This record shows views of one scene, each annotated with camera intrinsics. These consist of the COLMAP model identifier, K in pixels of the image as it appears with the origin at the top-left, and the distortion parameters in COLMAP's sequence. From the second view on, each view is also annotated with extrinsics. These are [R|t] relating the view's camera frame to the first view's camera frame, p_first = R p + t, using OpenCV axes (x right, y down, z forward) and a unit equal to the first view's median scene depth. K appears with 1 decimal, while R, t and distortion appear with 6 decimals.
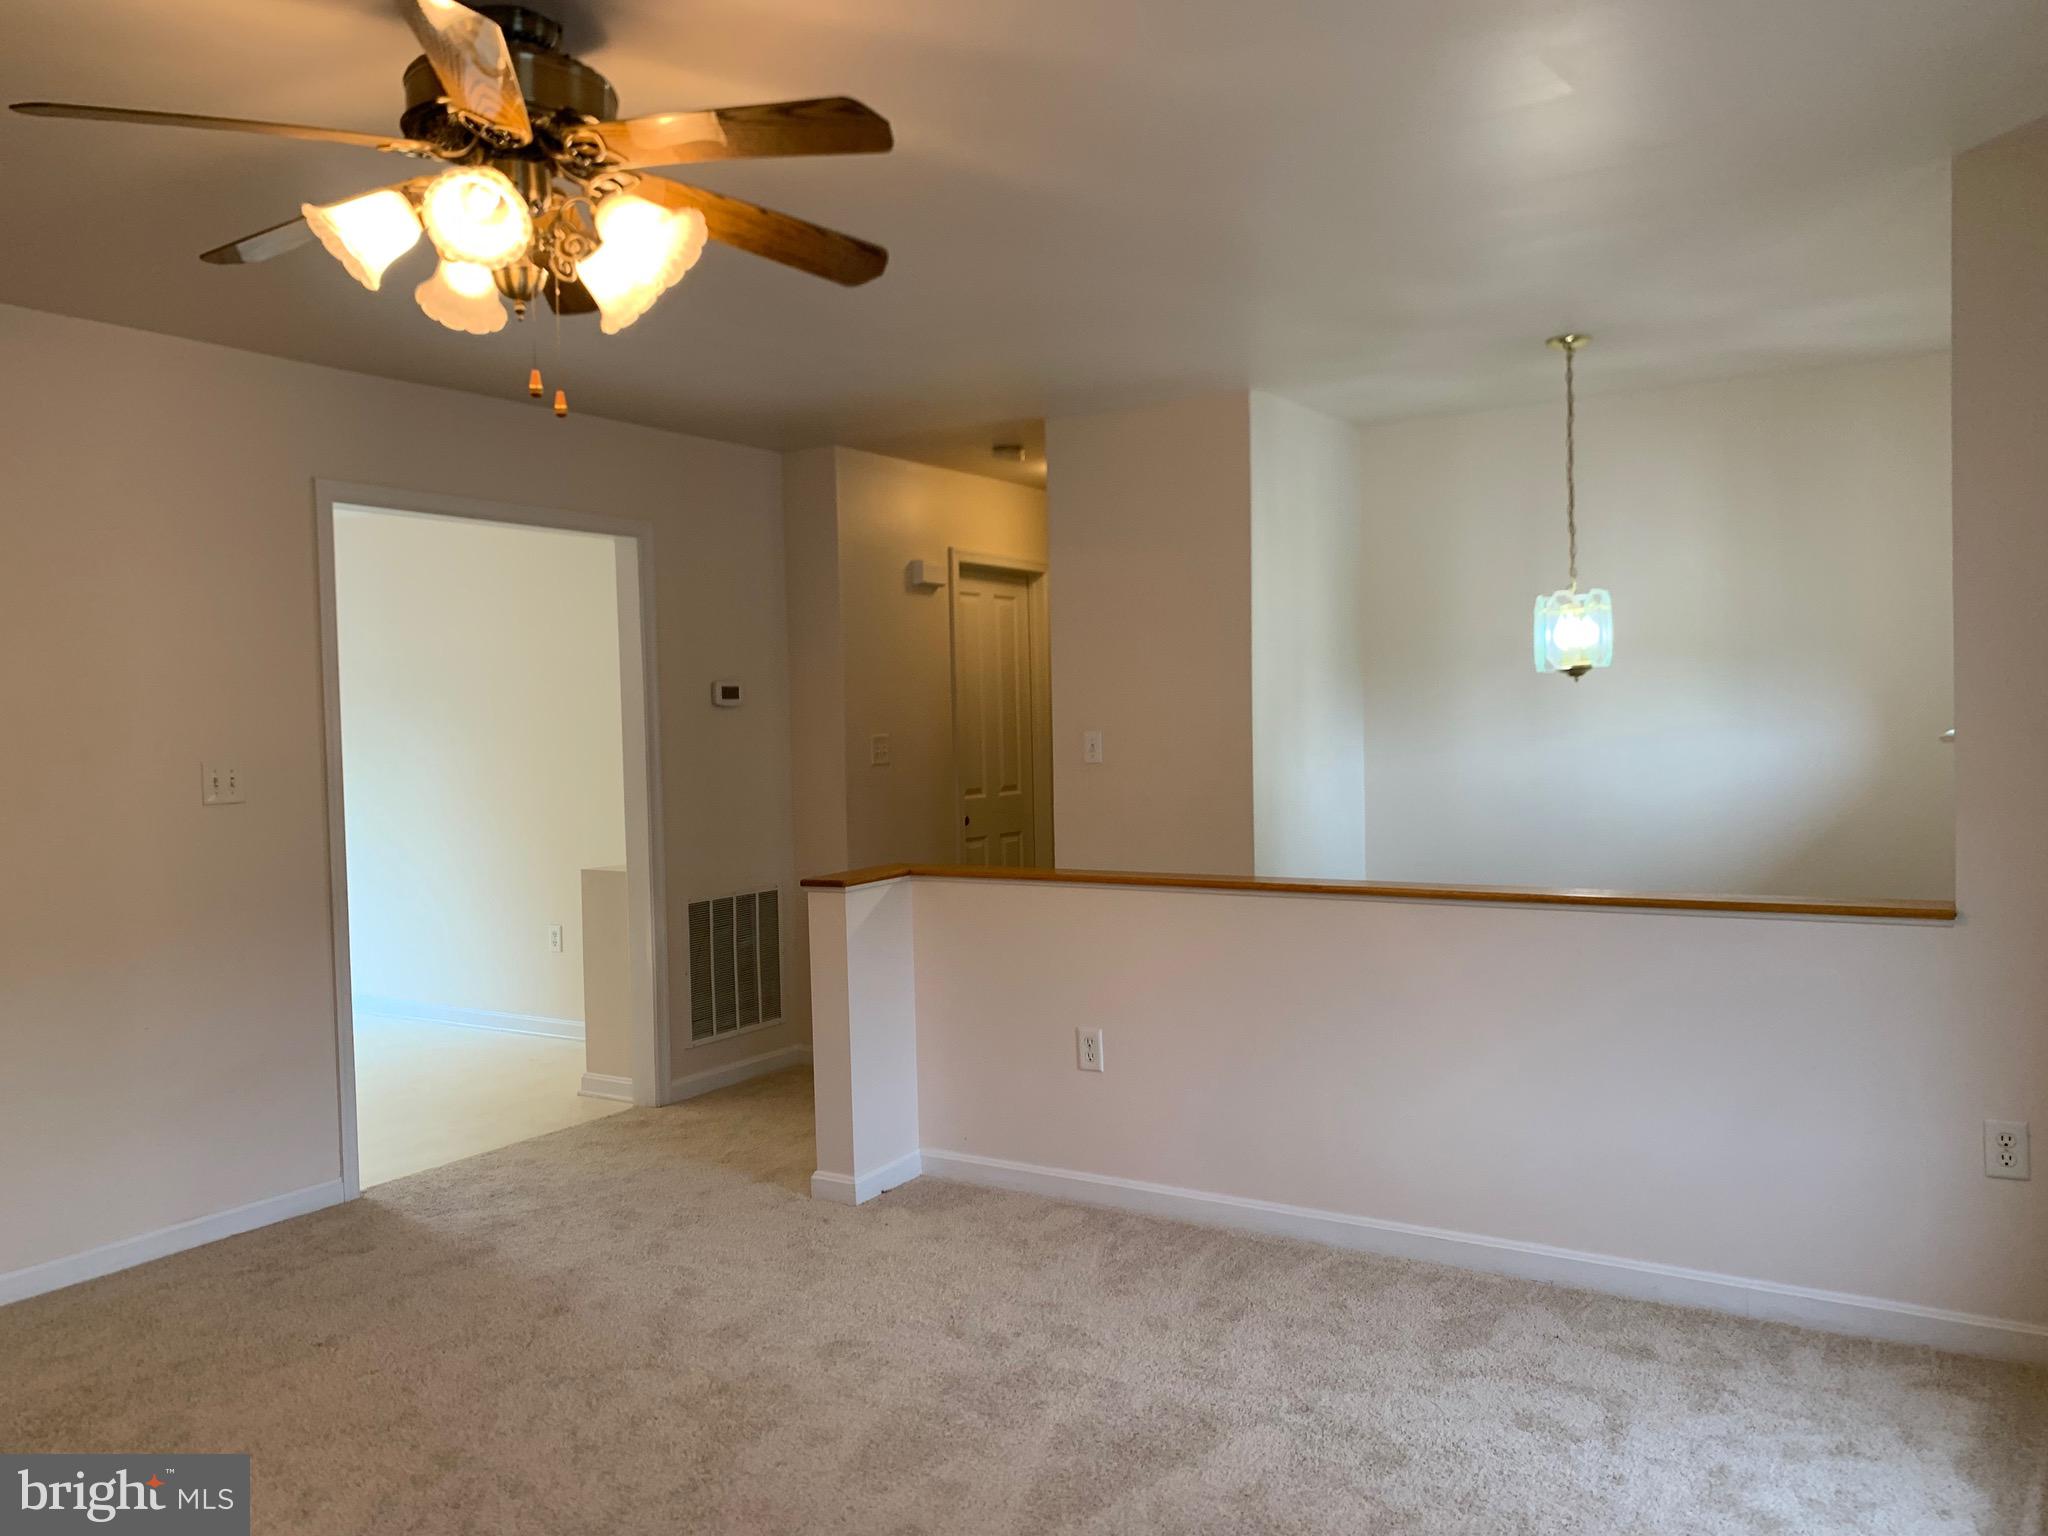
lens RADIAL K [[1601.0, 0, 1024.0], [0, 1601.0, 768.0], [0, 0, 1]] dist [-0.000735, 0.001122]
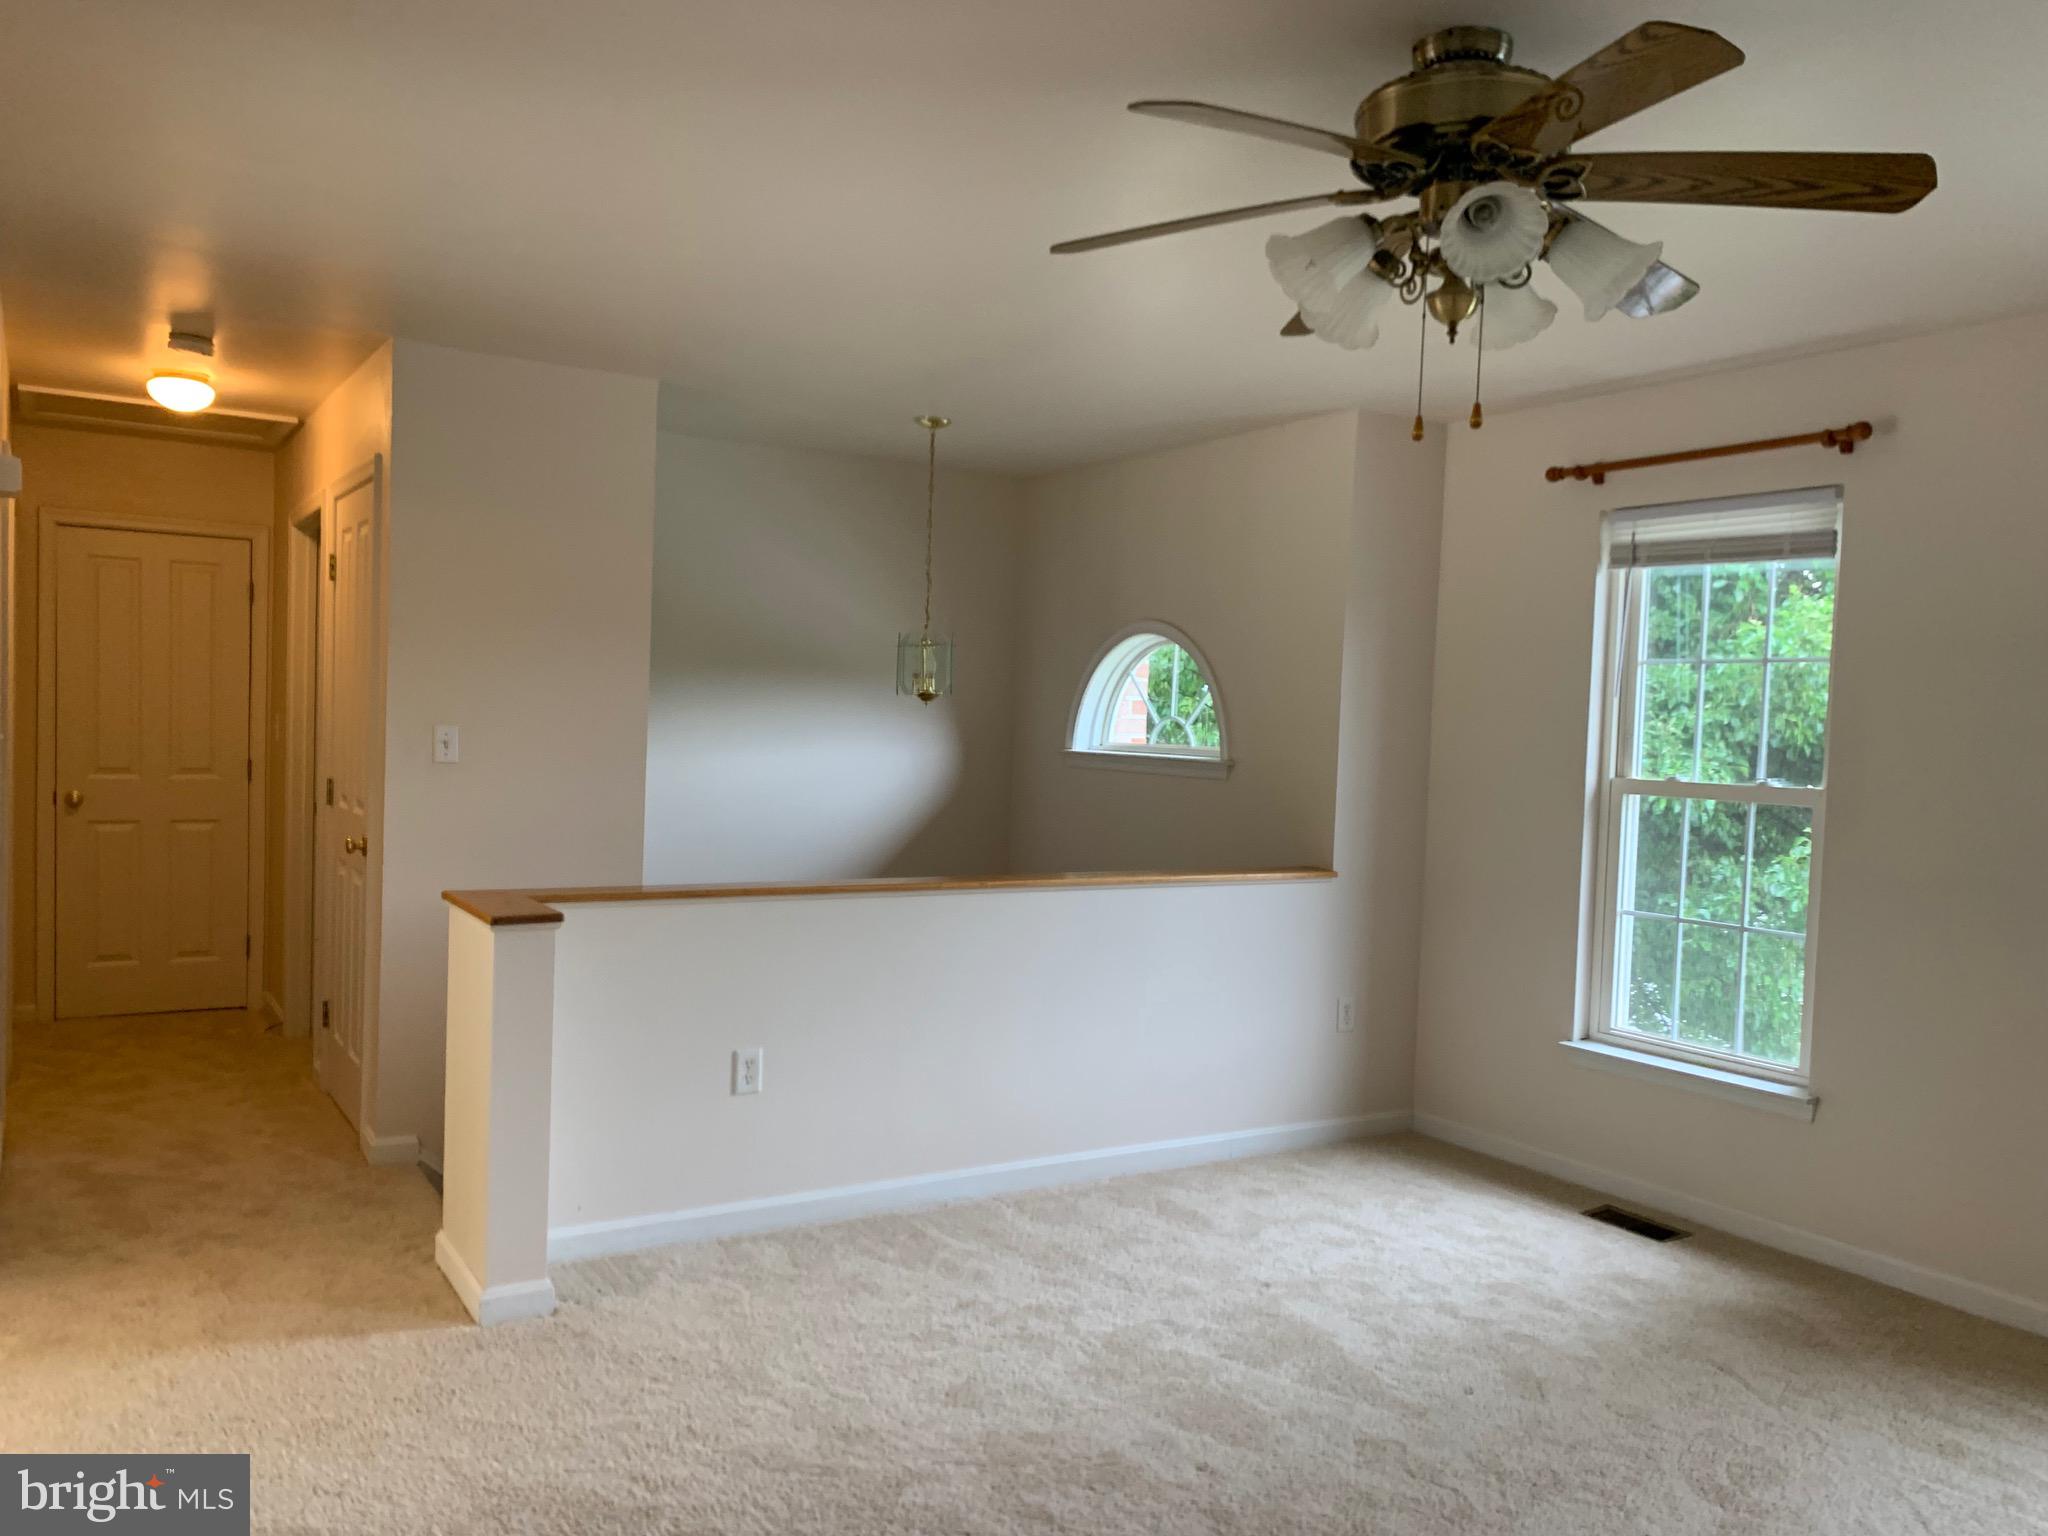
lens RADIAL K [[1579.8, 0, 1051.3], [0, 1579.8, 821.0], [0, 0, 1]] dist [0.025626, -0.048053]
pose [[0.420647, -0.024413, 0.906896, -0.842096], [-0.017168, 0.999245, 0.034861, -0.010010], [-0.907062, -0.030234, 0.419910, 0.512609]]
